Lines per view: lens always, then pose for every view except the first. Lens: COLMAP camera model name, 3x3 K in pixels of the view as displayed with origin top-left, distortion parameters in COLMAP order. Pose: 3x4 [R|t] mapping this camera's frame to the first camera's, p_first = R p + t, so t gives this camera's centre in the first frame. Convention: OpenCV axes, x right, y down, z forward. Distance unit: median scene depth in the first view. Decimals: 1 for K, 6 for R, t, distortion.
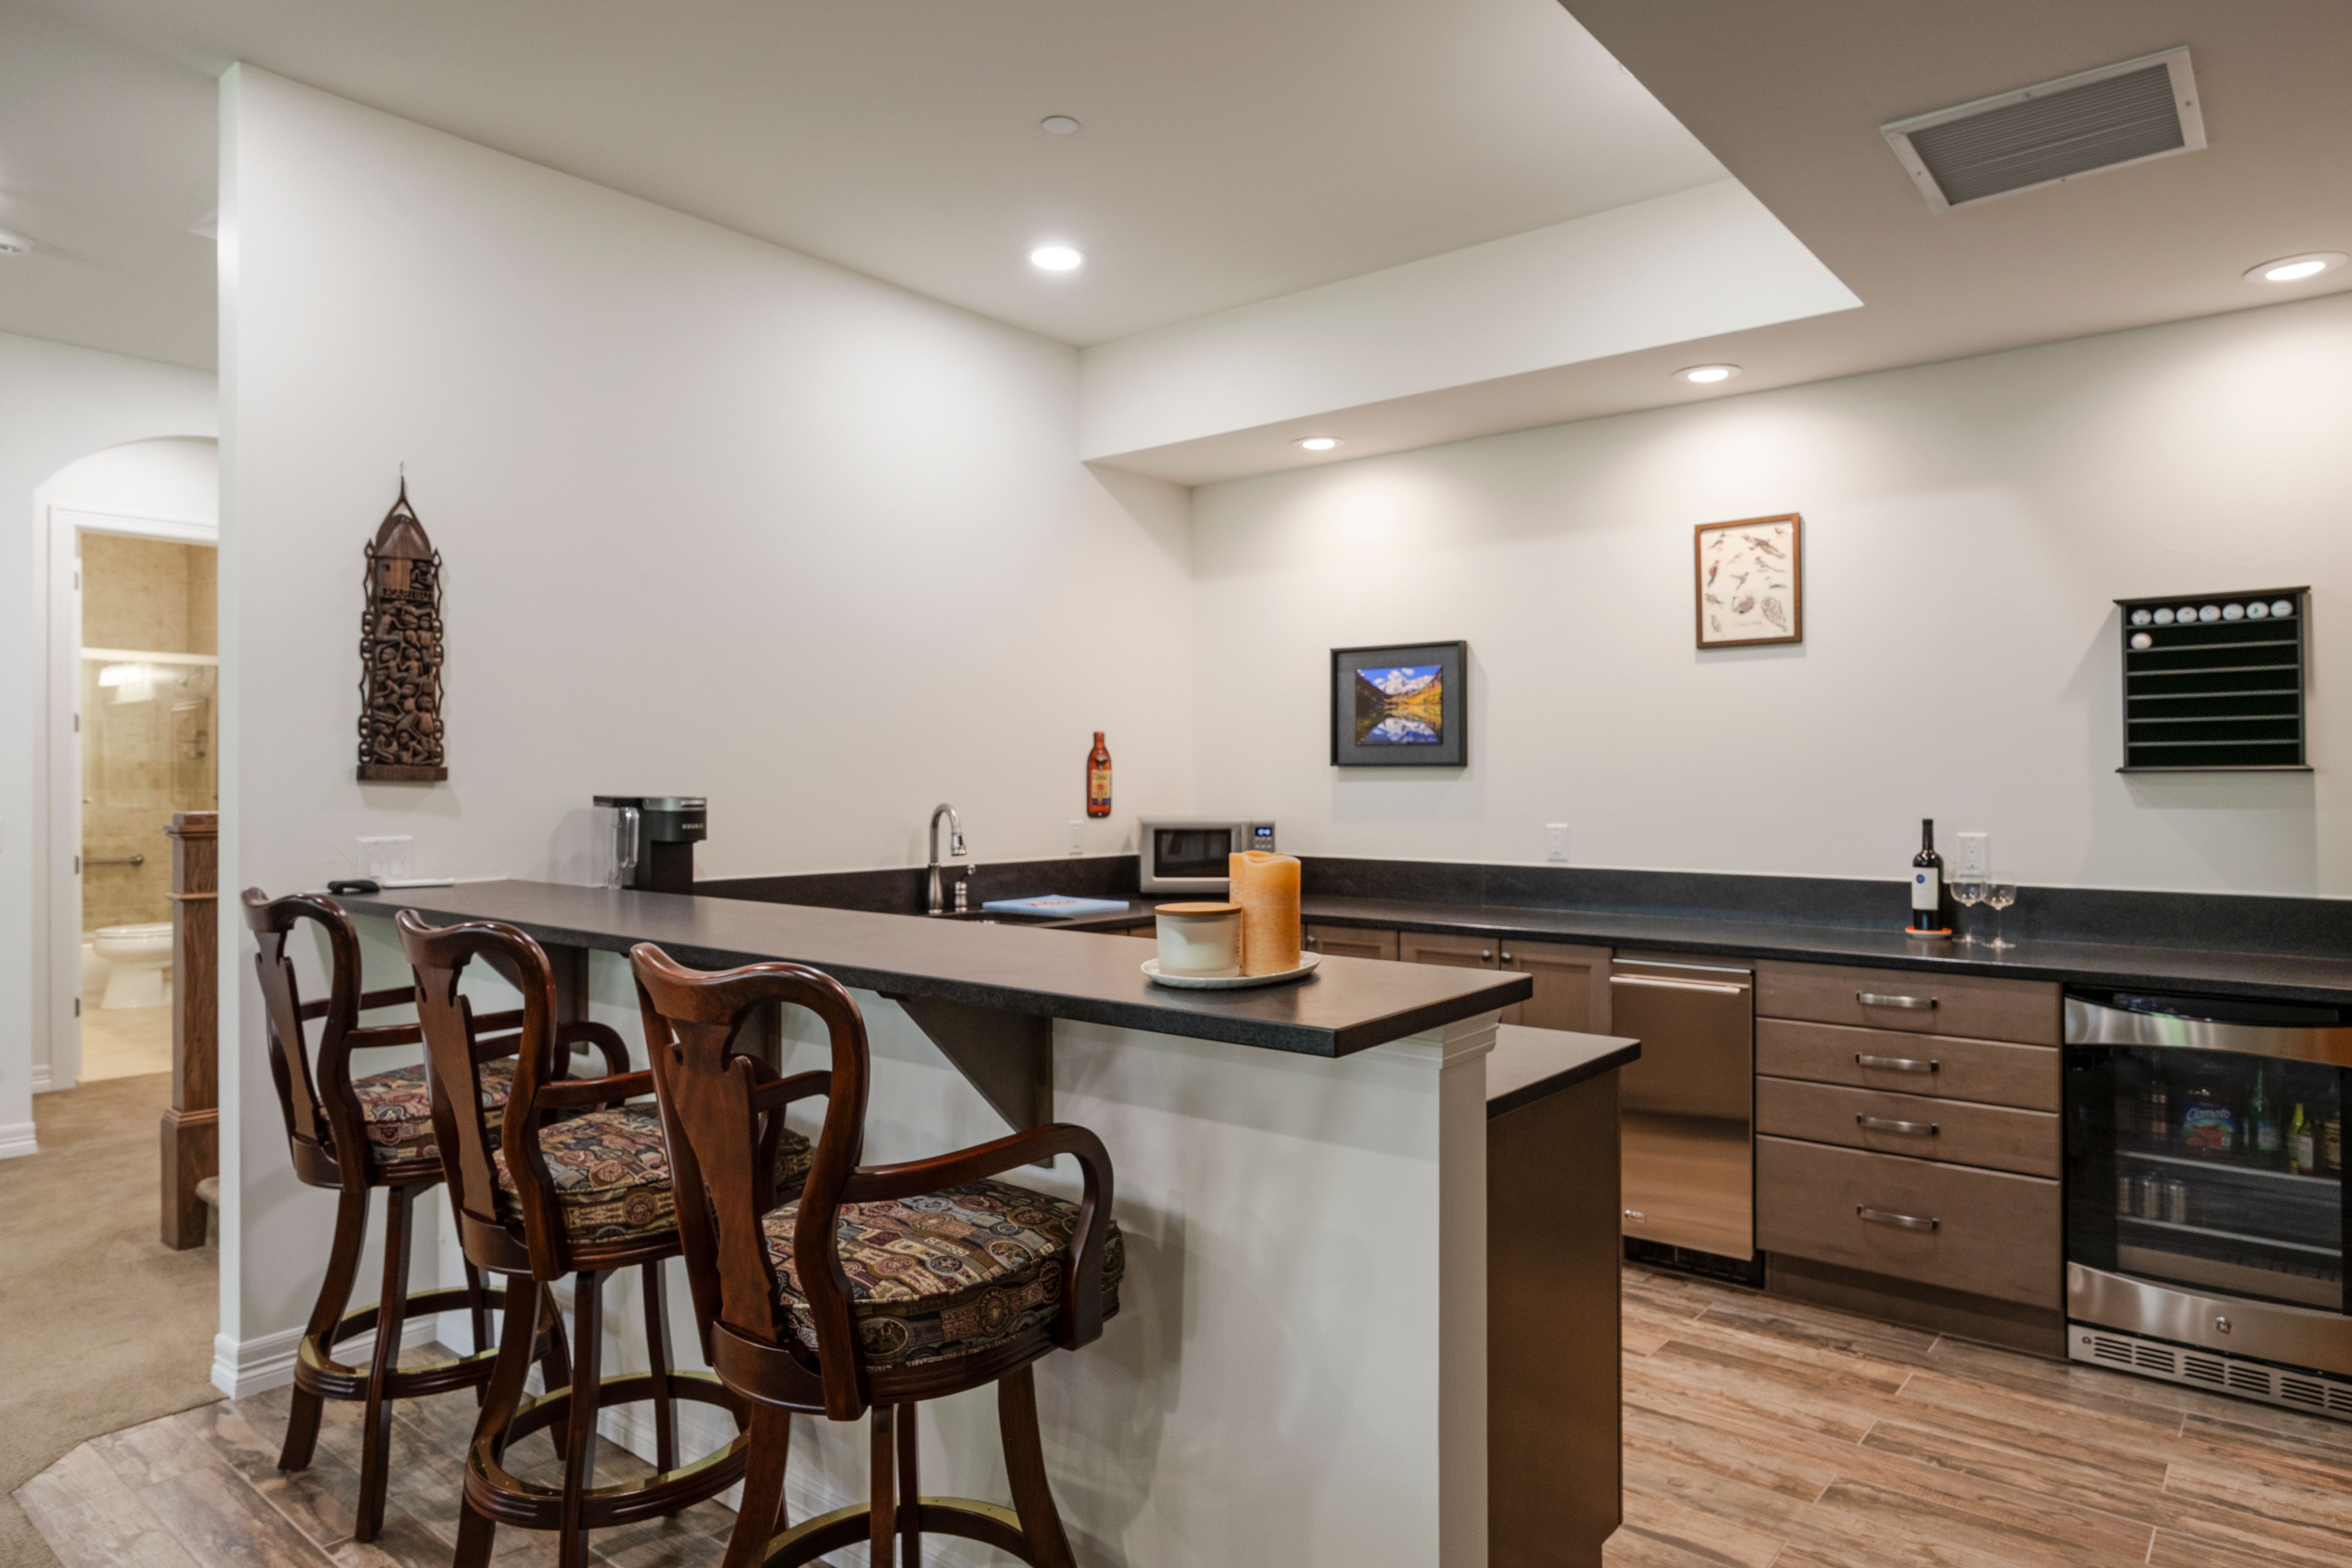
lens RADIAL K [[1473.0, 0, 1171.9], [0, 1473.0, 775.4], [0, 0, 1]] dist [0.006804, -0.000085]
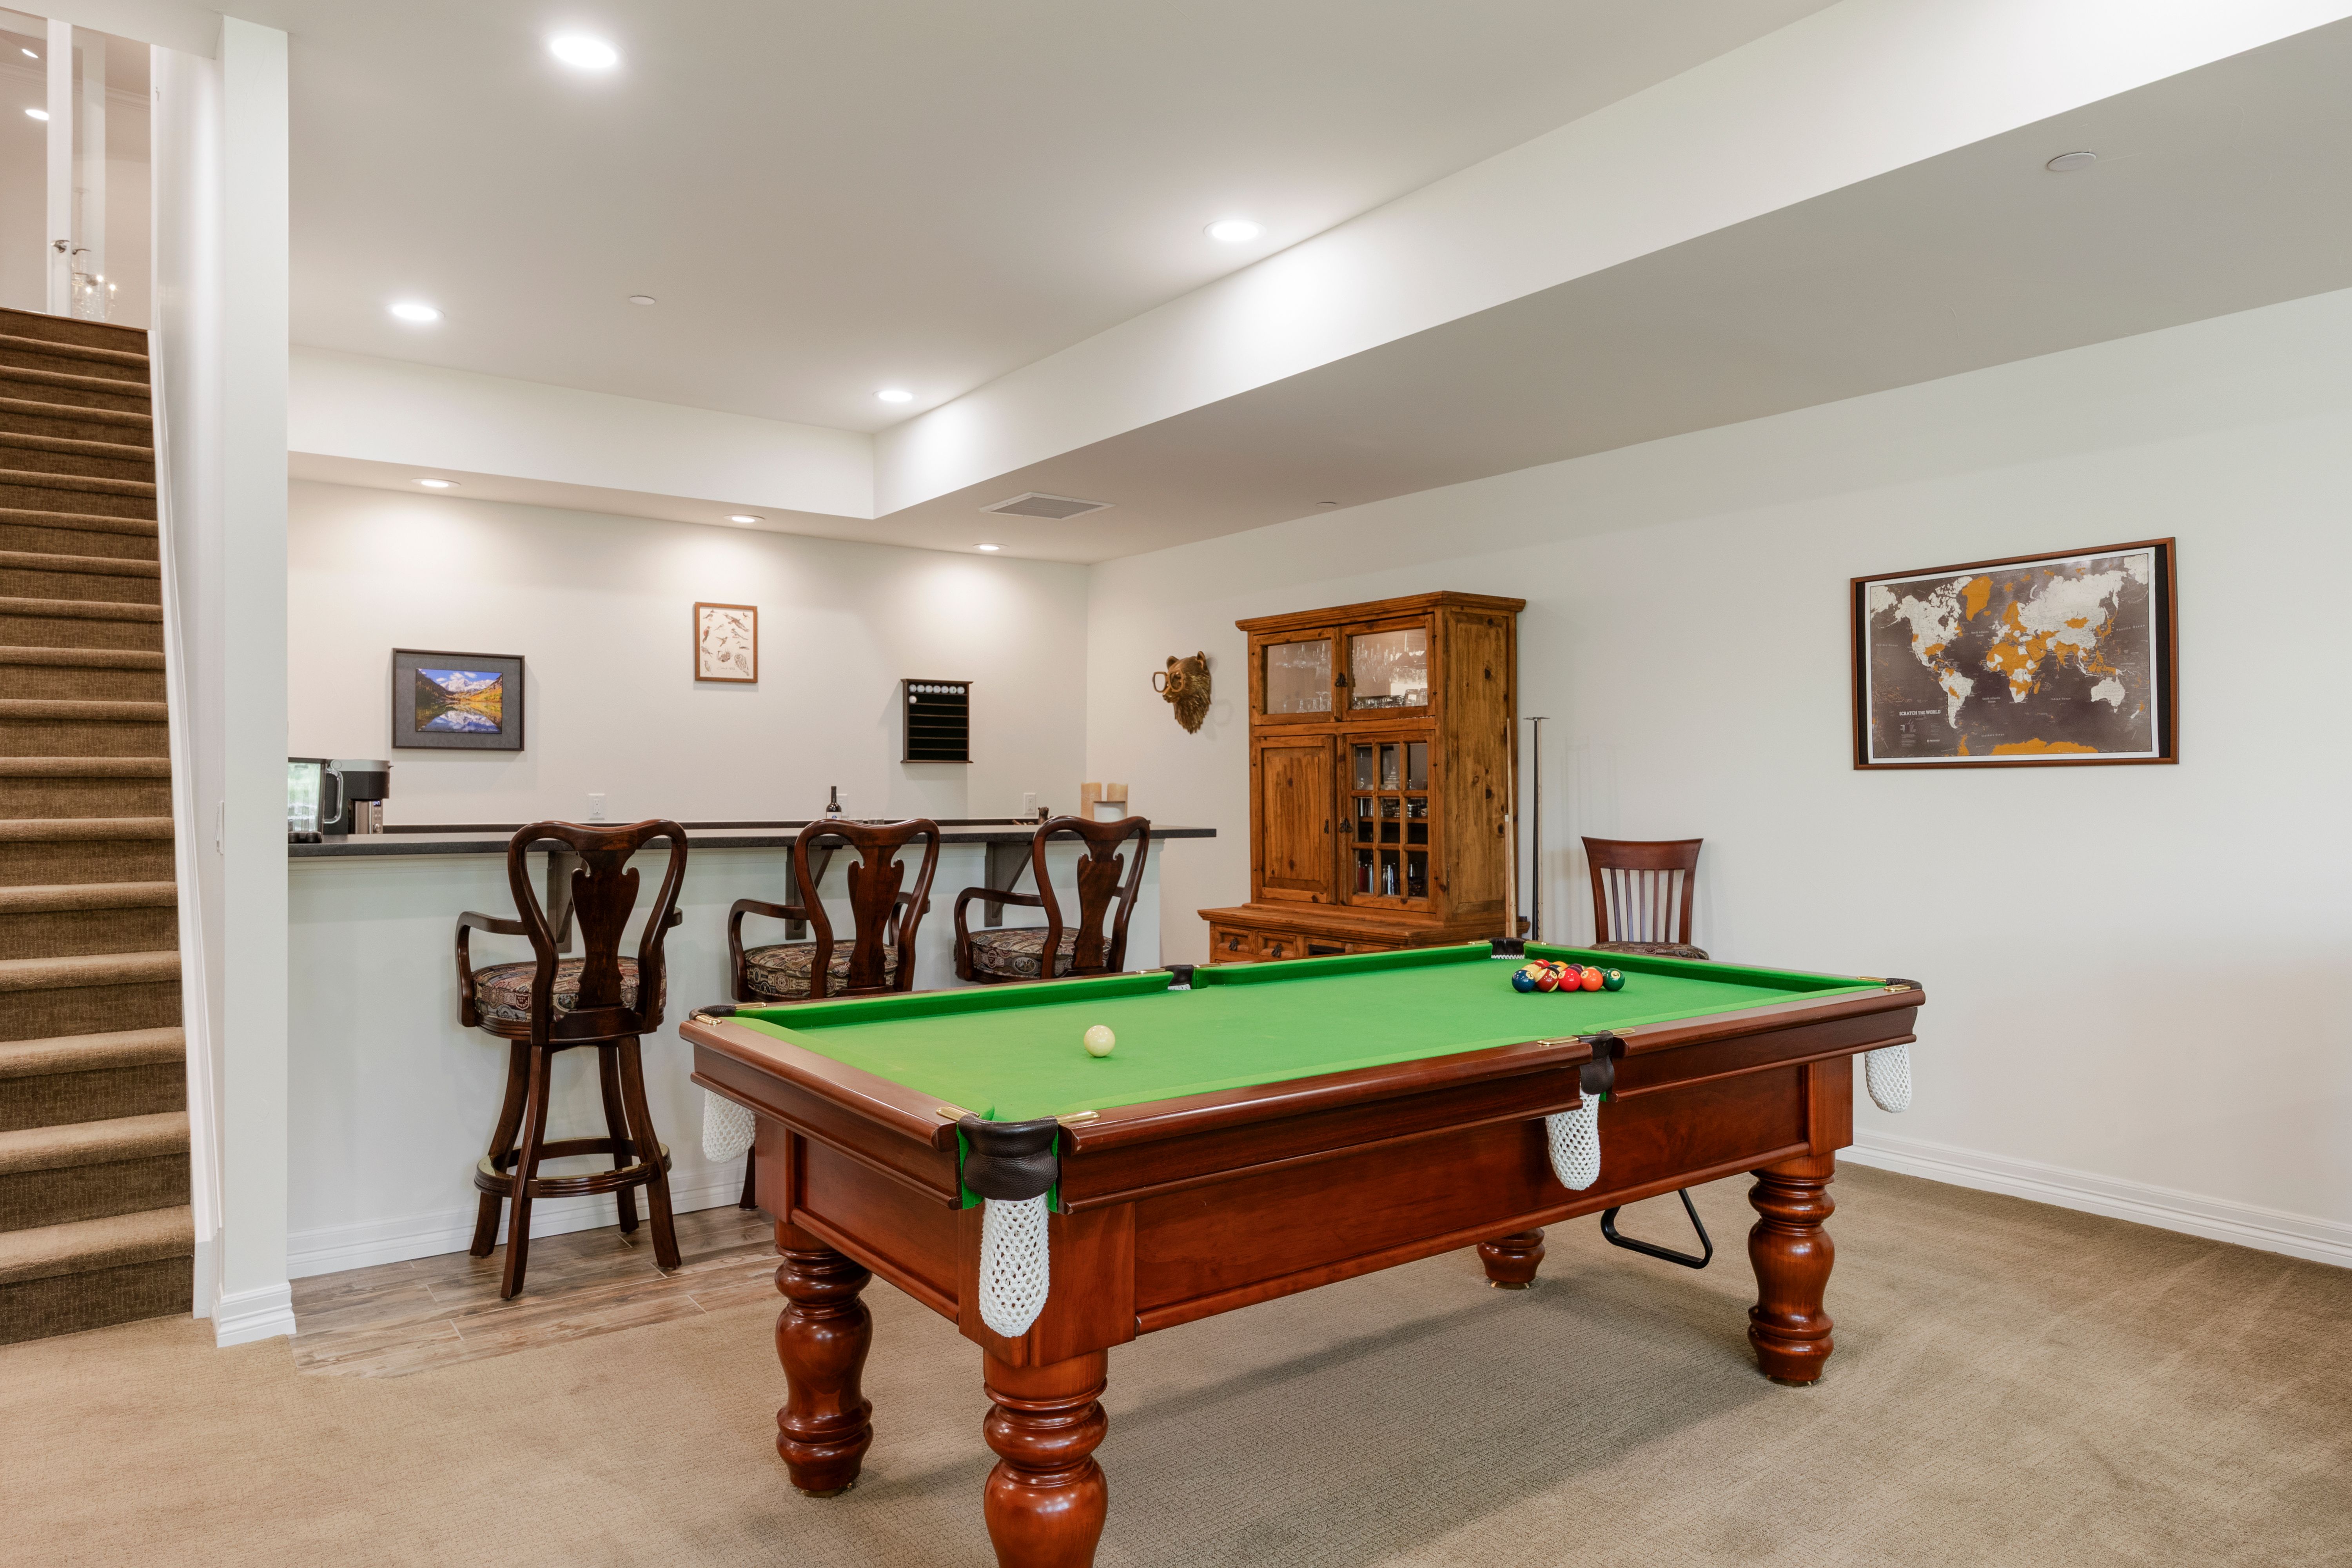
lens RADIAL K [[1473.0, 0, 1181.7], [0, 1473.0, 782.1], [0, 0, 1]] dist [0.006804, -0.000085]
pose [[0.217033, 0.006365, 0.976144, -0.962669], [-0.004554, 0.999974, -0.005508, 0.026230], [-0.976154, -0.003250, 0.217056, 0.135990]]
